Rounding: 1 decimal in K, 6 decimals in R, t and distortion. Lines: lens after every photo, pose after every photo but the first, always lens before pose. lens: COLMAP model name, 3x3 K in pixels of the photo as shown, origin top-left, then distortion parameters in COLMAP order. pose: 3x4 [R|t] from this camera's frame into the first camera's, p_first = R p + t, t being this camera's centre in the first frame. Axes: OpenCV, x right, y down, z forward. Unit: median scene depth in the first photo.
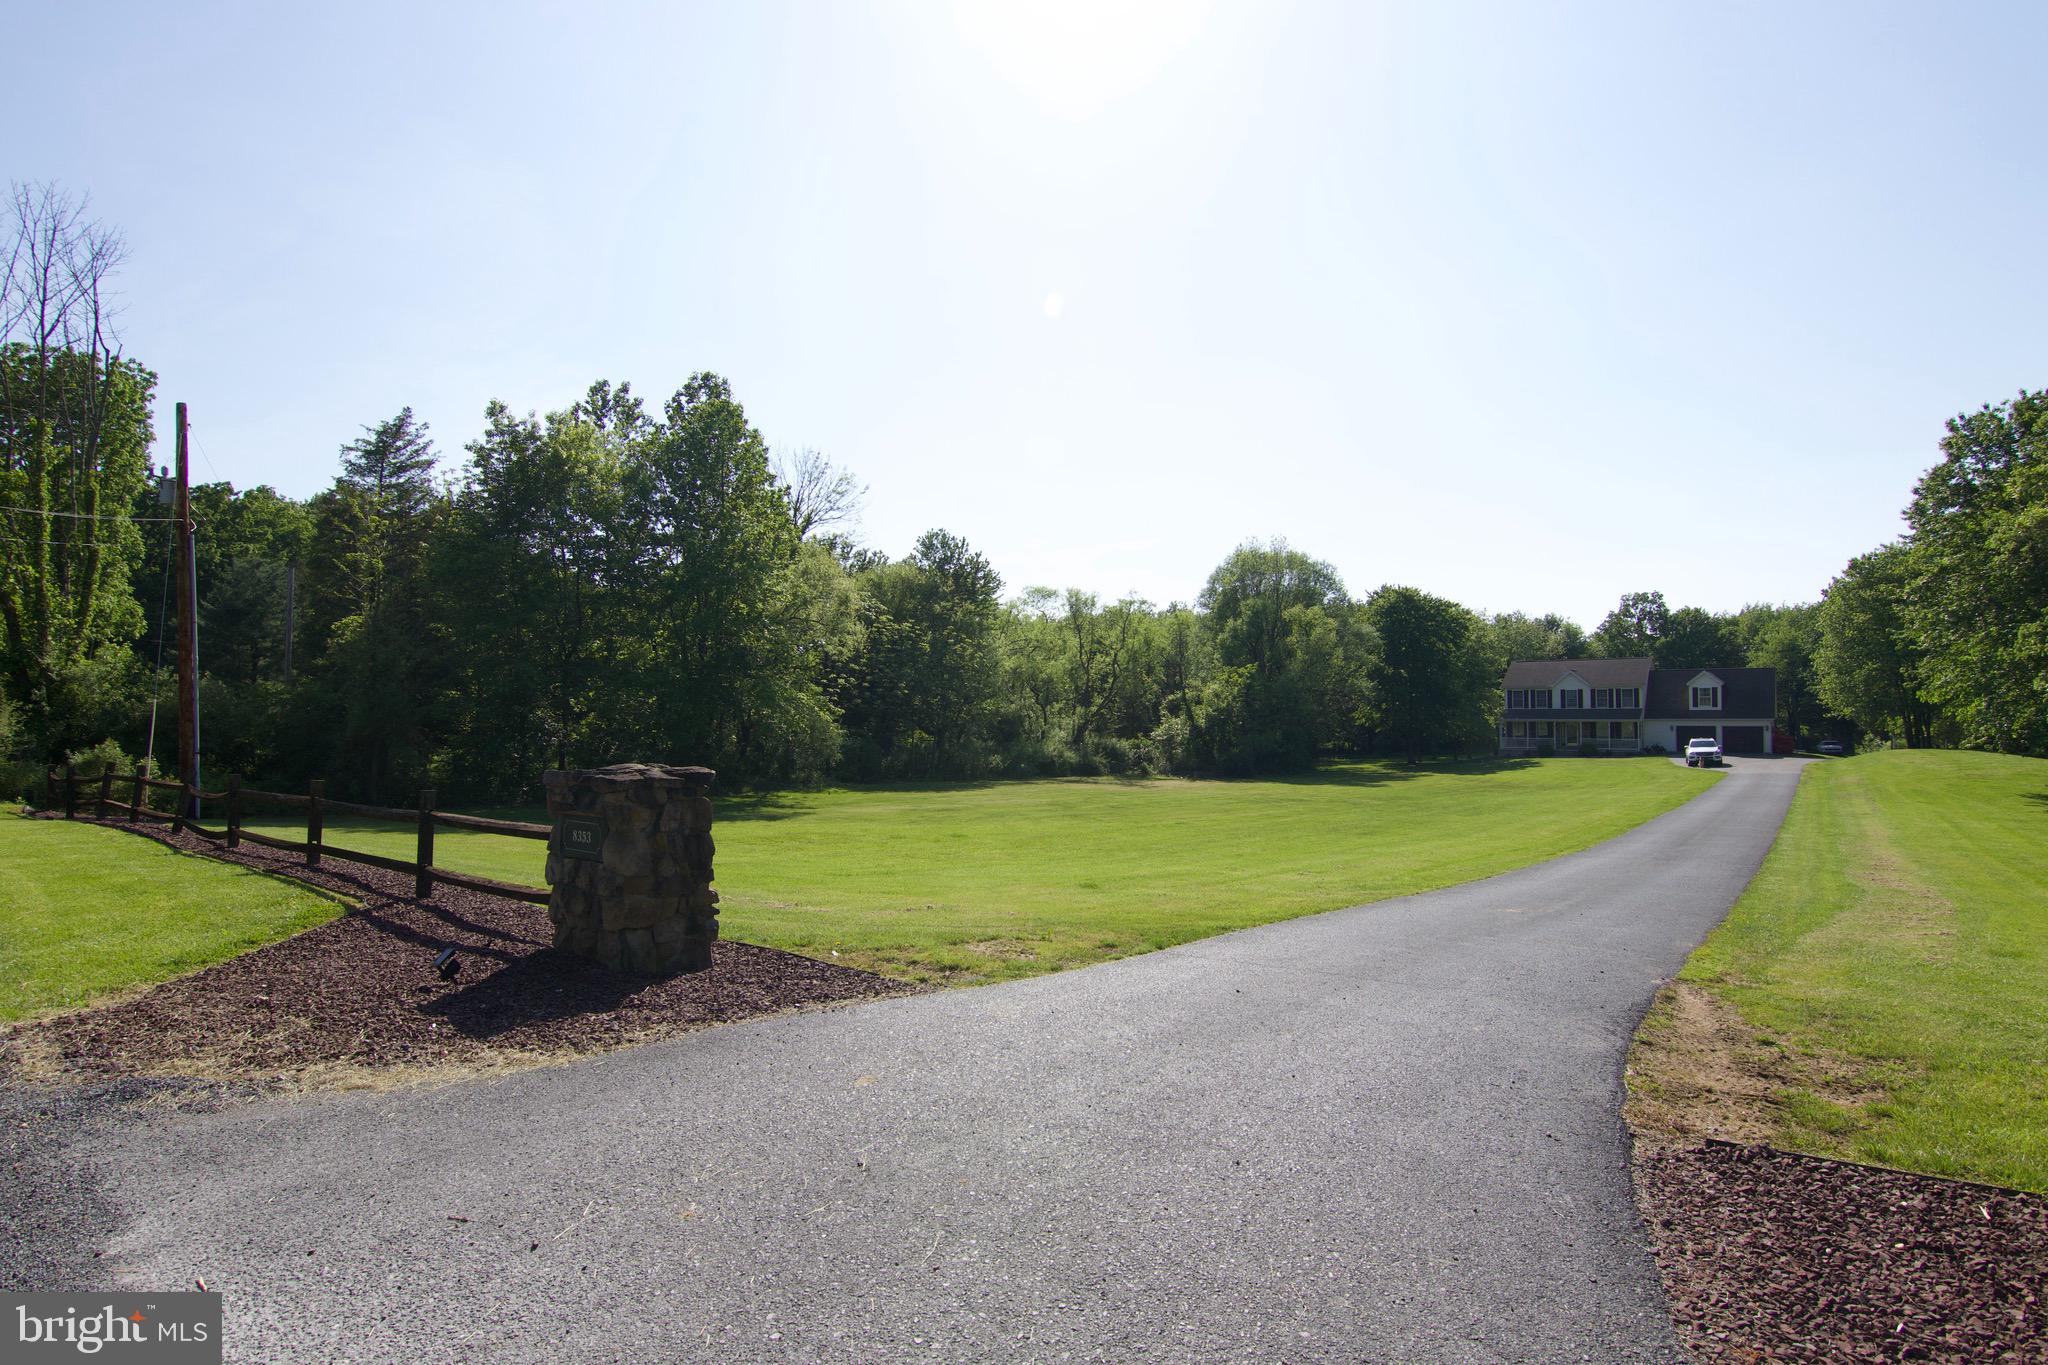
lens RADIAL K [[1038.3, 0, 1025.5], [0, 1038.3, 688.3], [0, 0, 1]] dist [-0.001794, -0.008776]
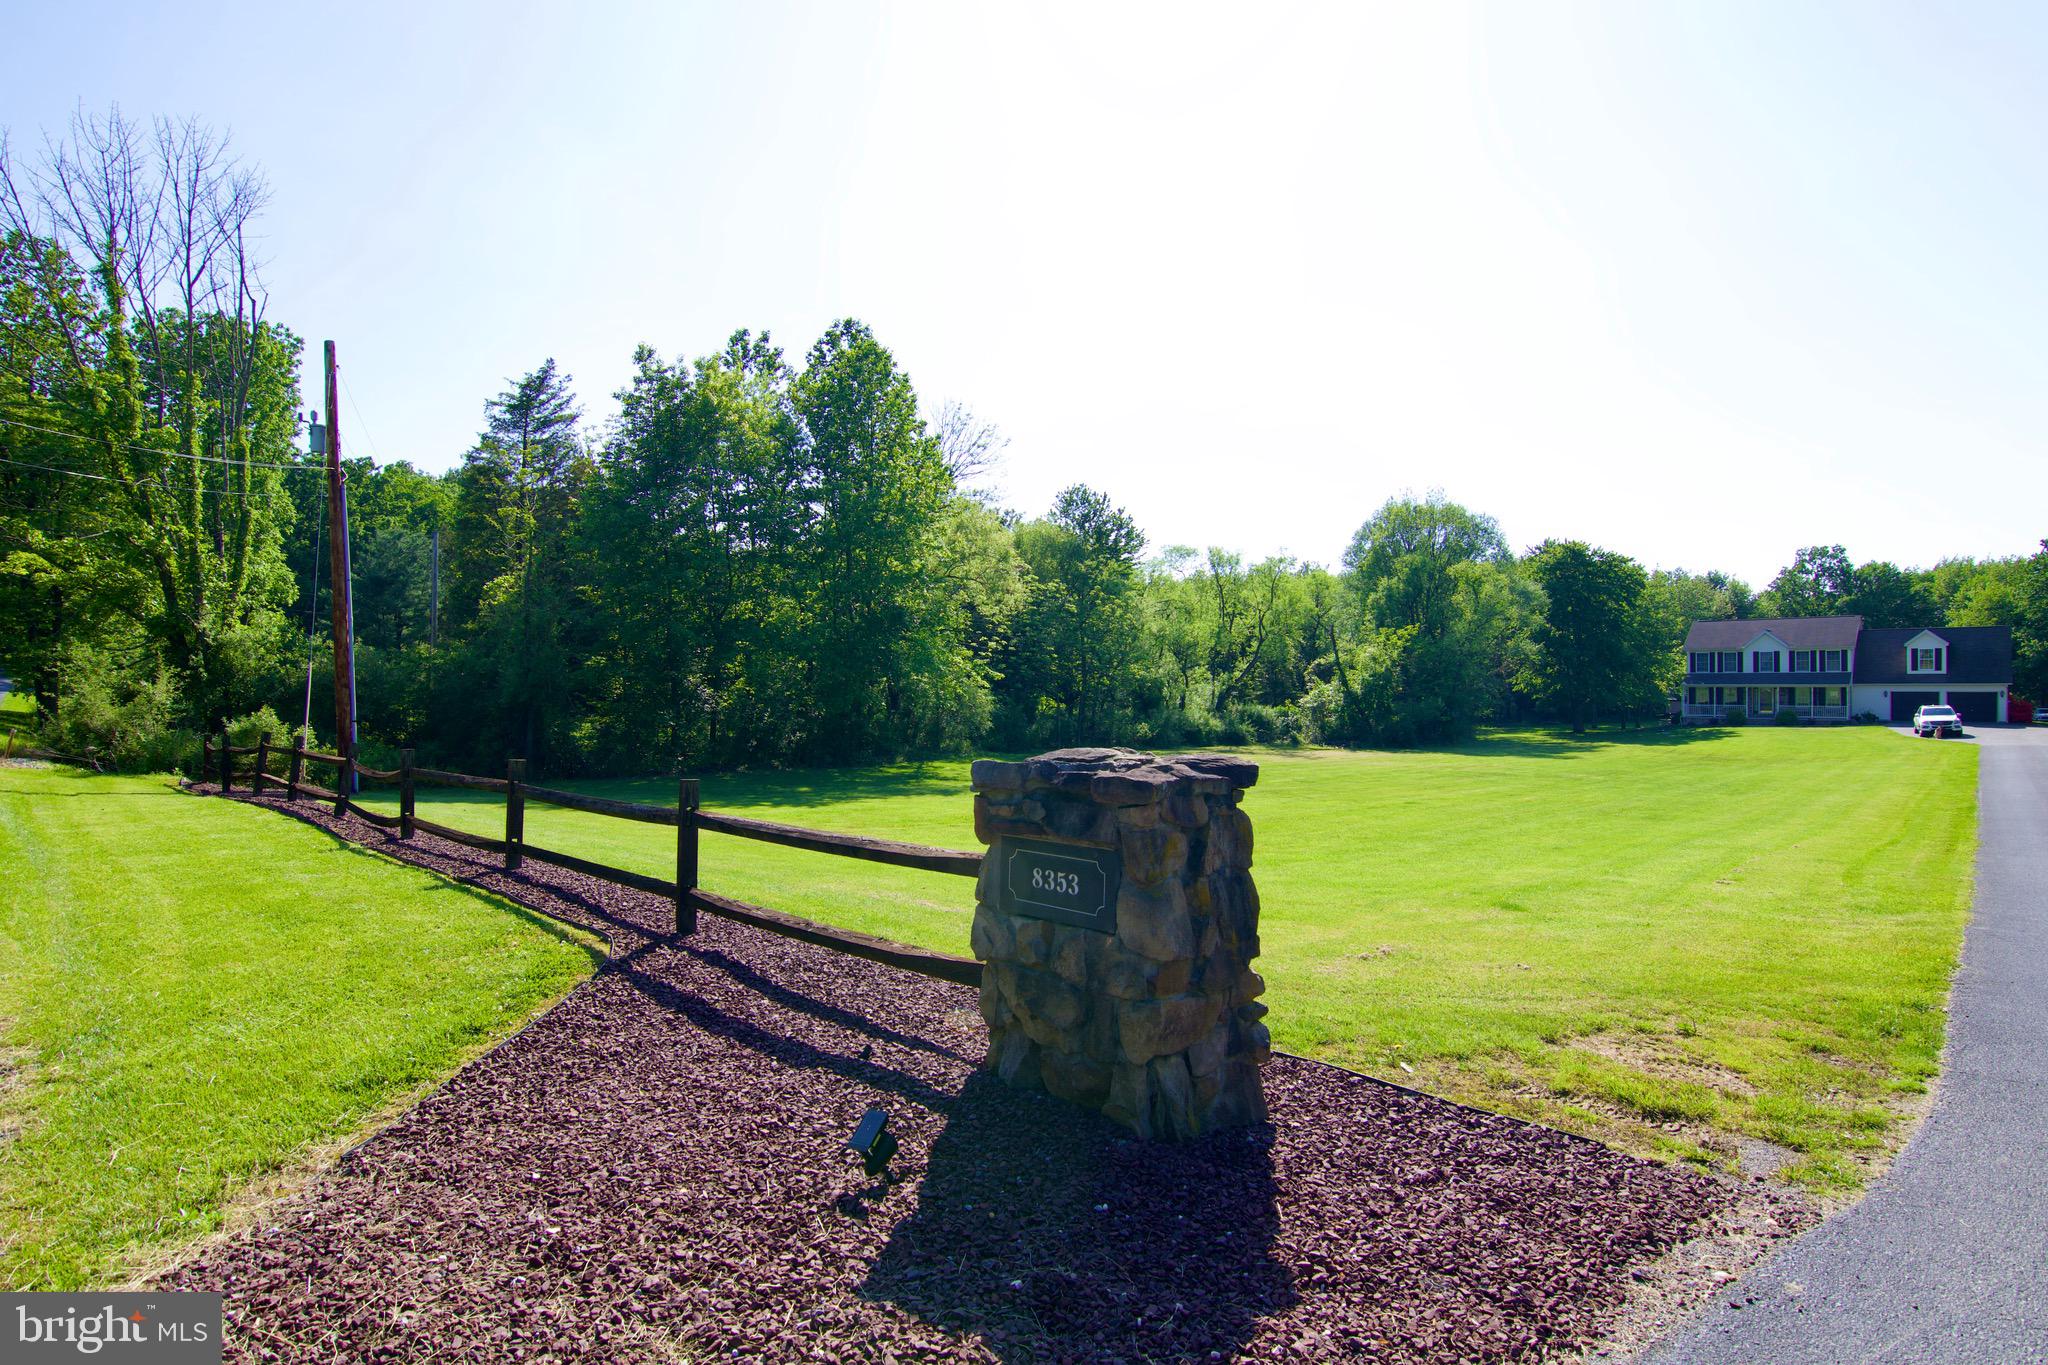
lens RADIAL K [[1038.3, 0, 1028.9], [0, 1038.3, 683.7], [0, 0, 1]] dist [-0.001794, -0.008776]
pose [[0.995788, -0.002041, -0.091664, -0.071057], [0.004531, 0.999626, 0.026971, 0.004126], [0.091574, -0.027272, 0.995425, 0.082039]]
